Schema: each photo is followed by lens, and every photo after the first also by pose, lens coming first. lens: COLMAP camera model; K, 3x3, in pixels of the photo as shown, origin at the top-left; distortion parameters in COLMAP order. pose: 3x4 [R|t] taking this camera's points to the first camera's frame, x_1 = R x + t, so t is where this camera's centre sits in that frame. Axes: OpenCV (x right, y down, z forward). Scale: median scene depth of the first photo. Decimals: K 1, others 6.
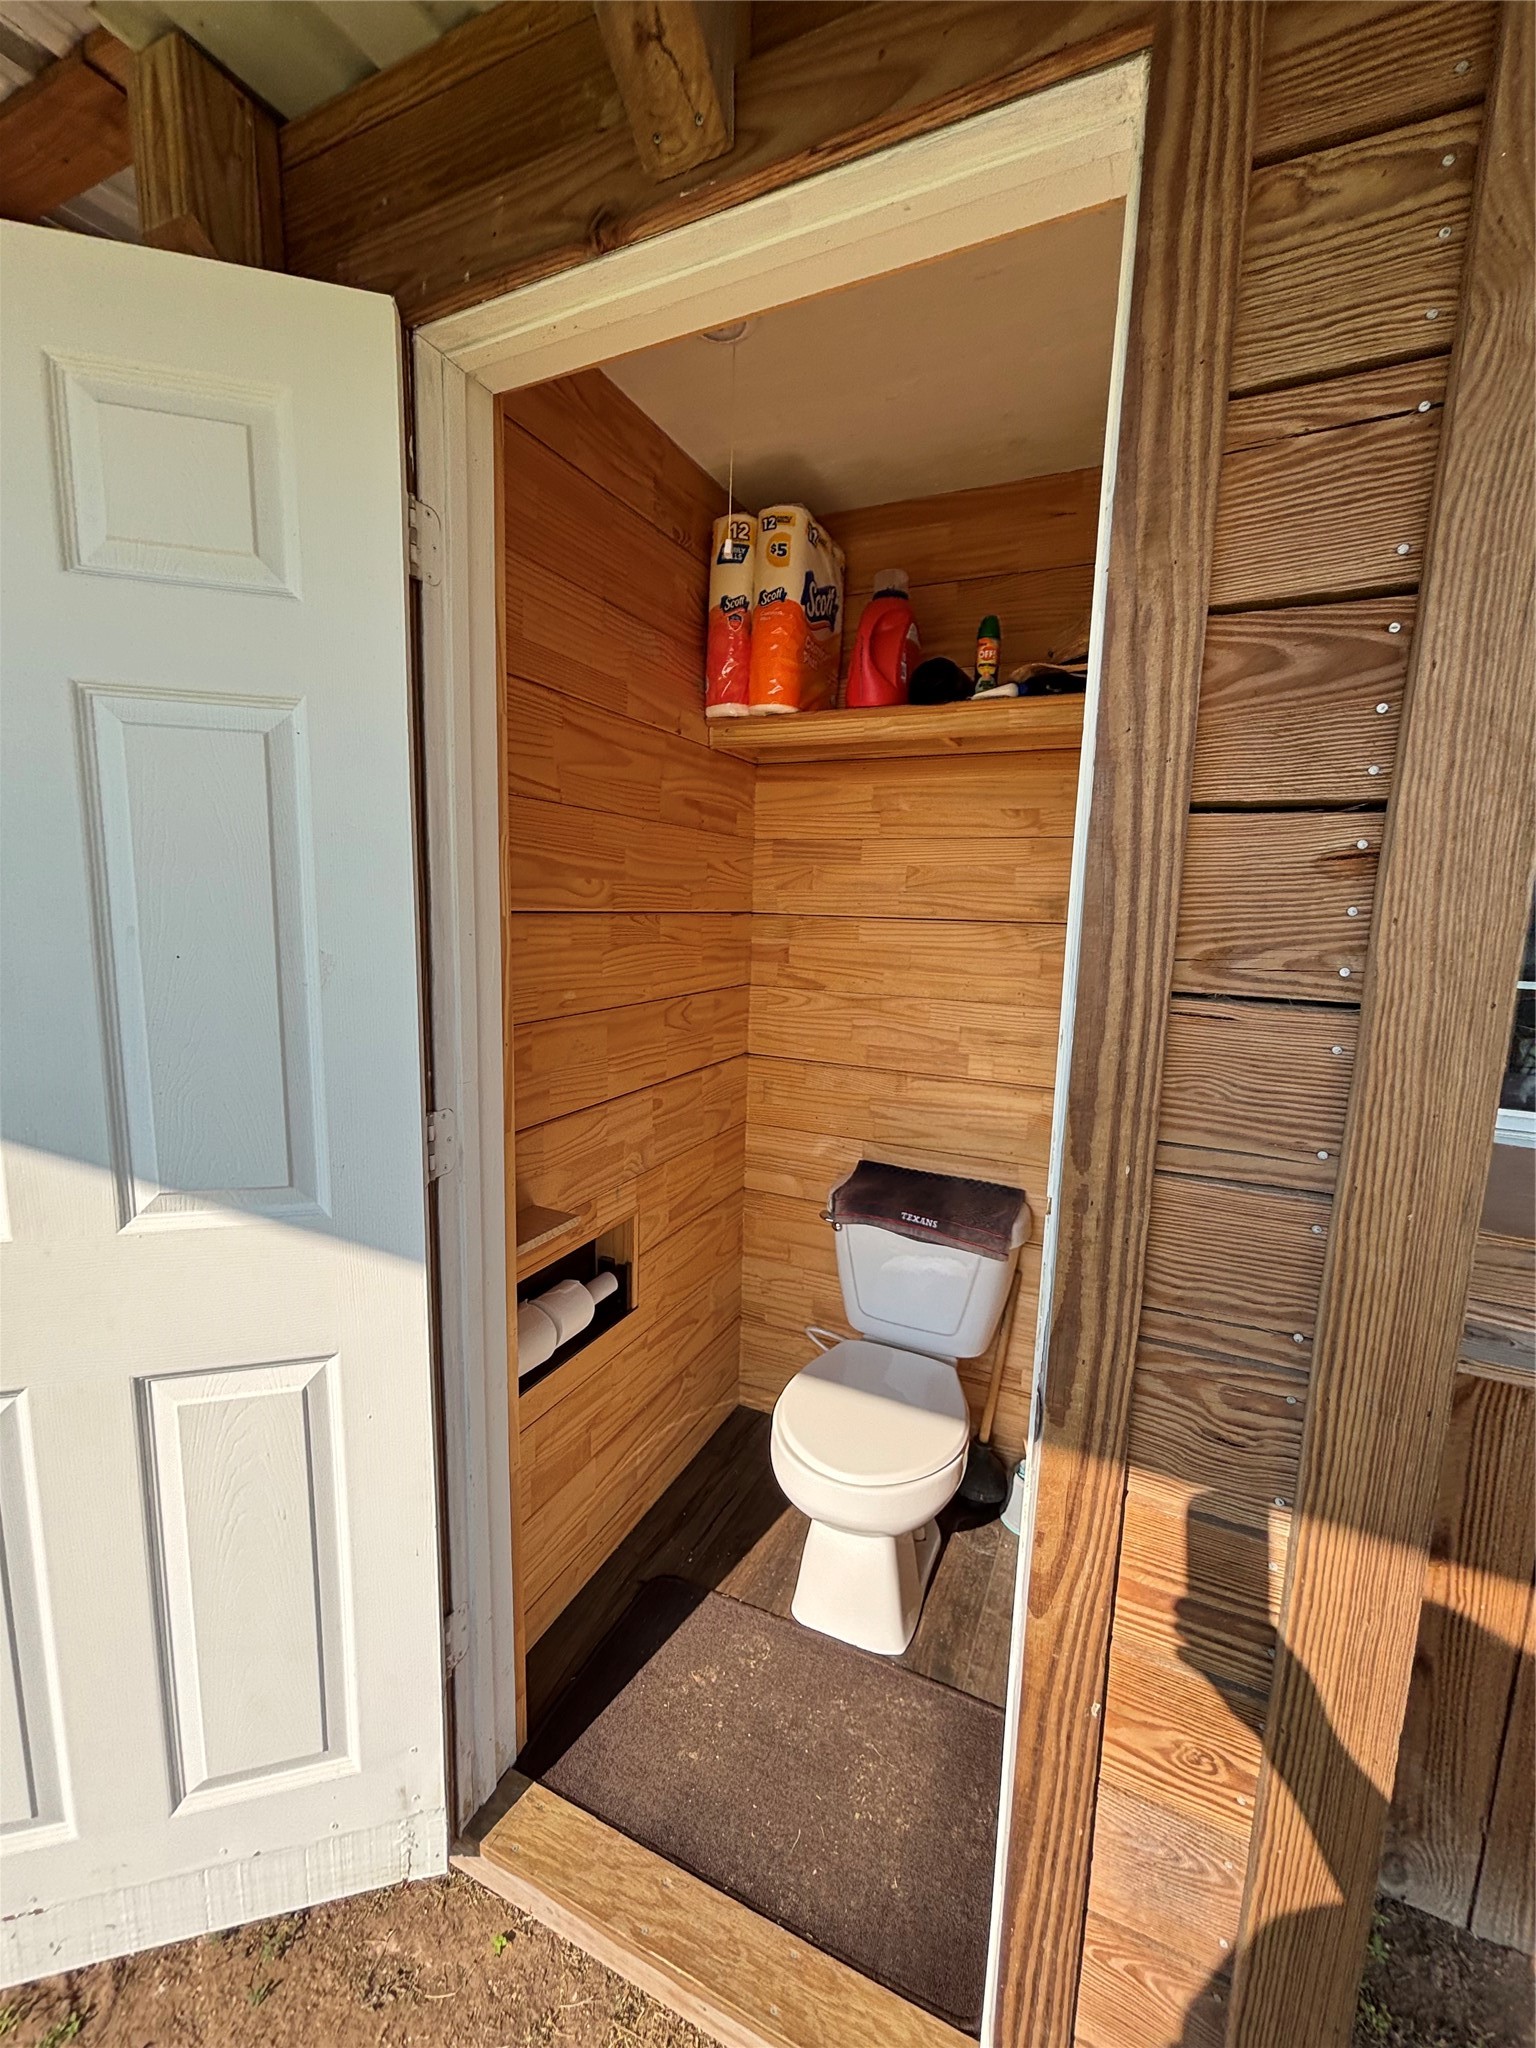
lens RADIAL K [[832.7, 0, 786.1], [0, 832.7, 1021.9], [0, 0, 1]] dist [0.002058, 0.000961]
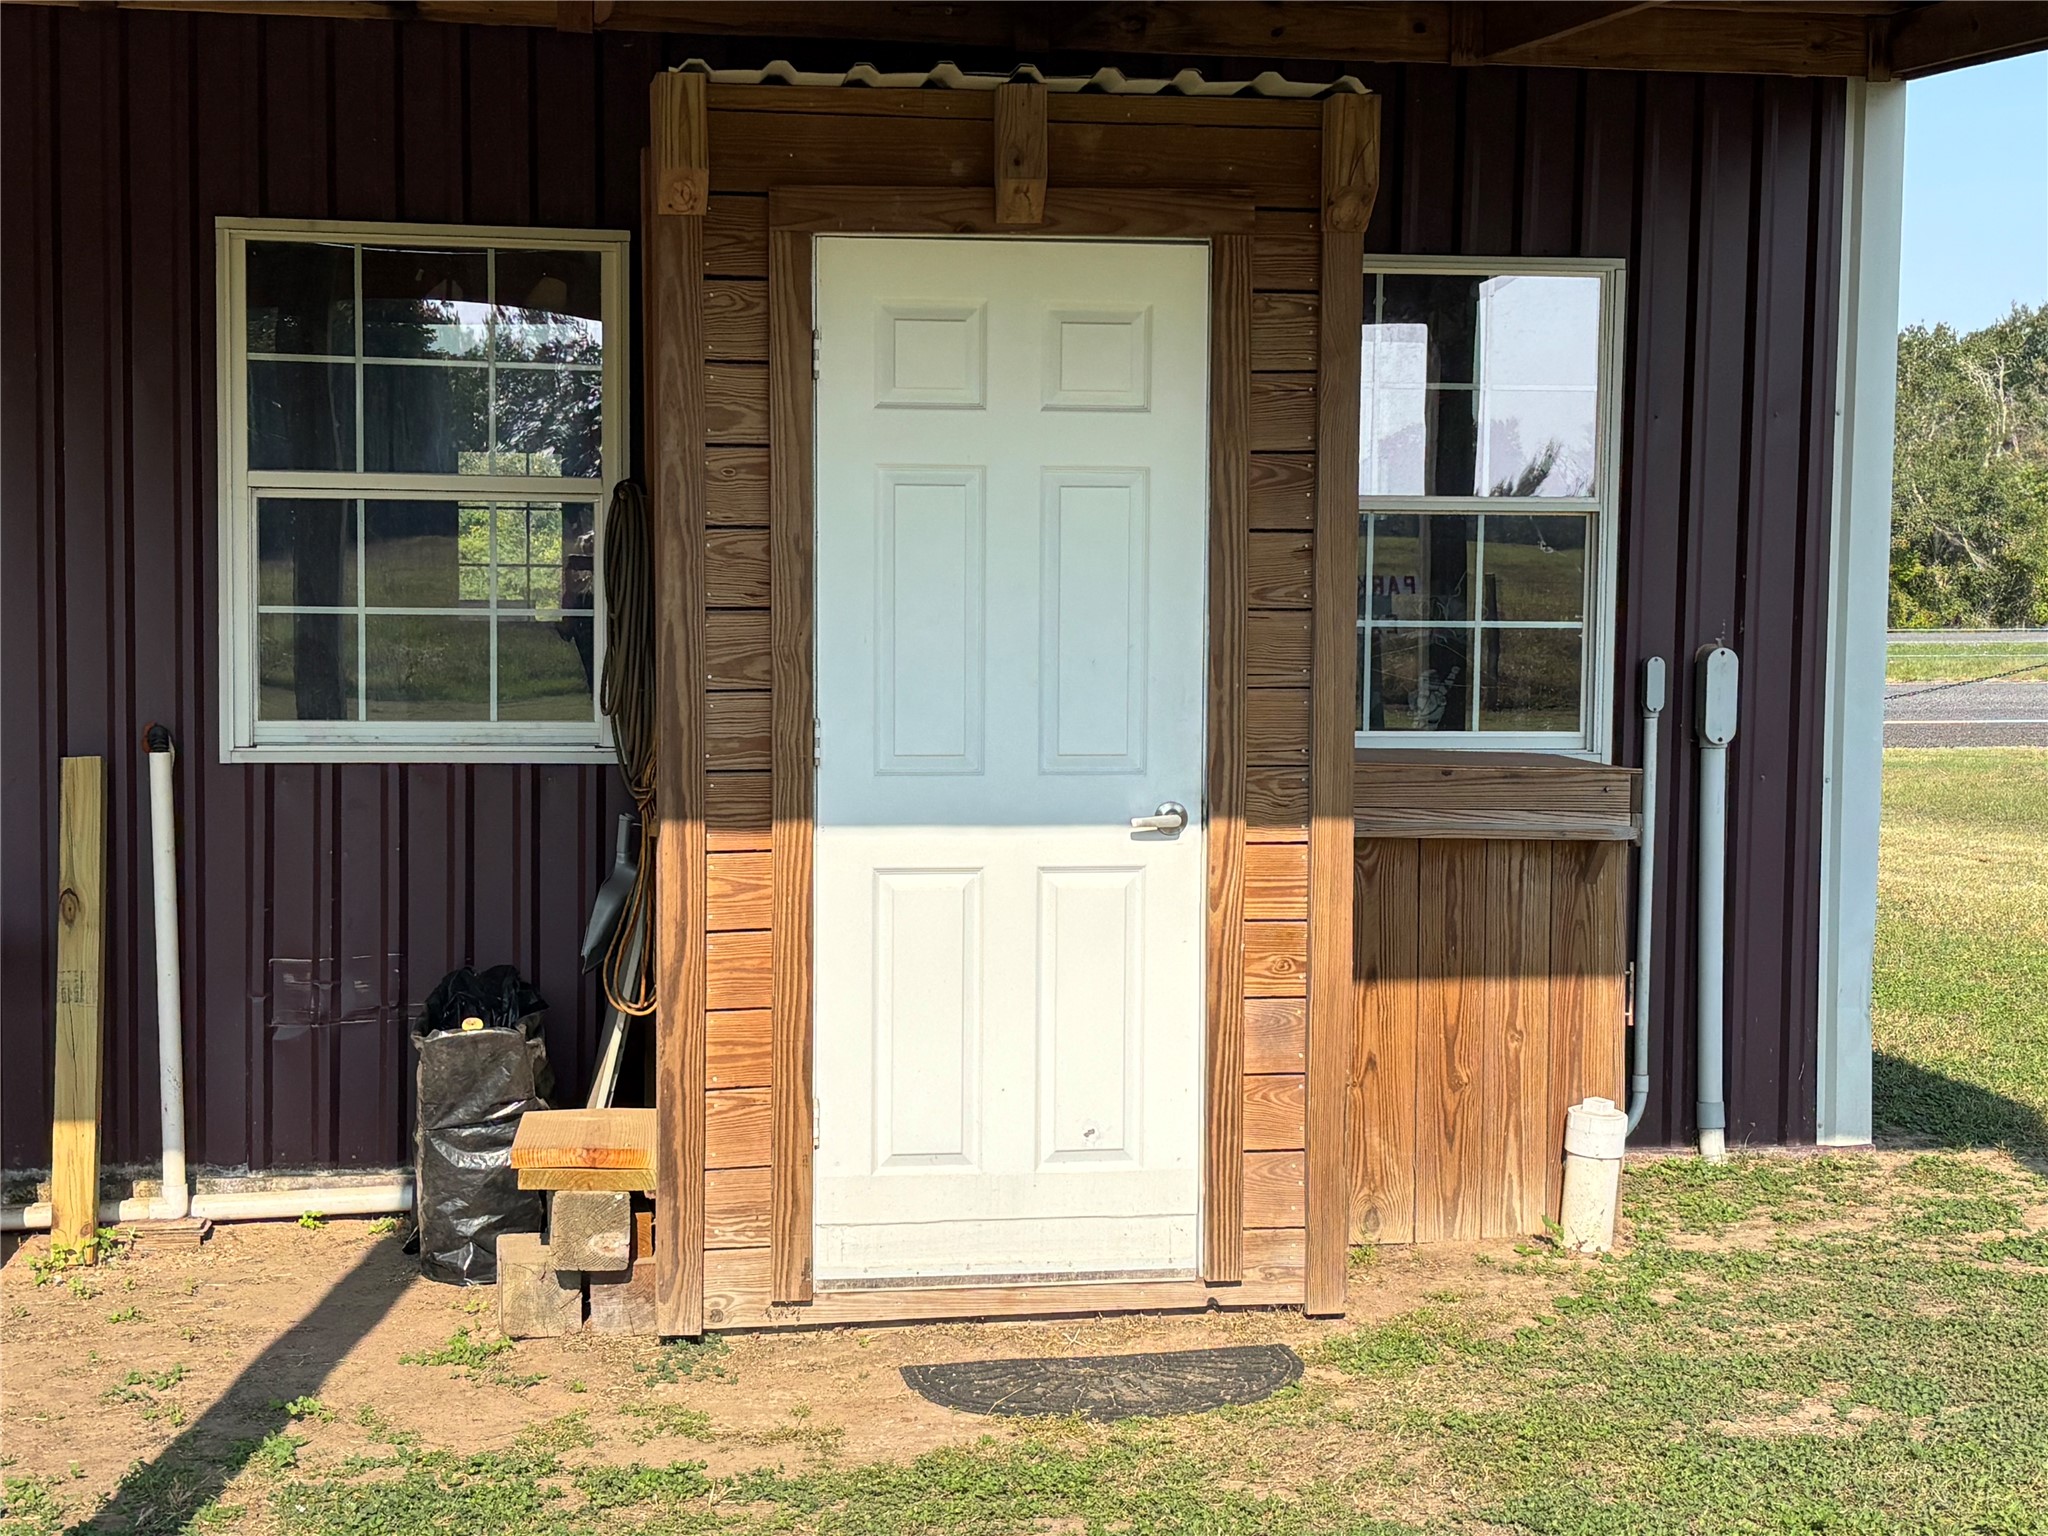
lens RADIAL K [[3025.8, 0, 1023.9], [0, 3025.8, 771.8], [0, 0, 1]] dist [0.266942, 0.000000]
pose [[0.835452, -0.060668, 0.546205, -5.082227], [0.097110, 0.994545, -0.038070, 0.735390], [-0.540916, 0.084848, 0.836786, -6.166269]]
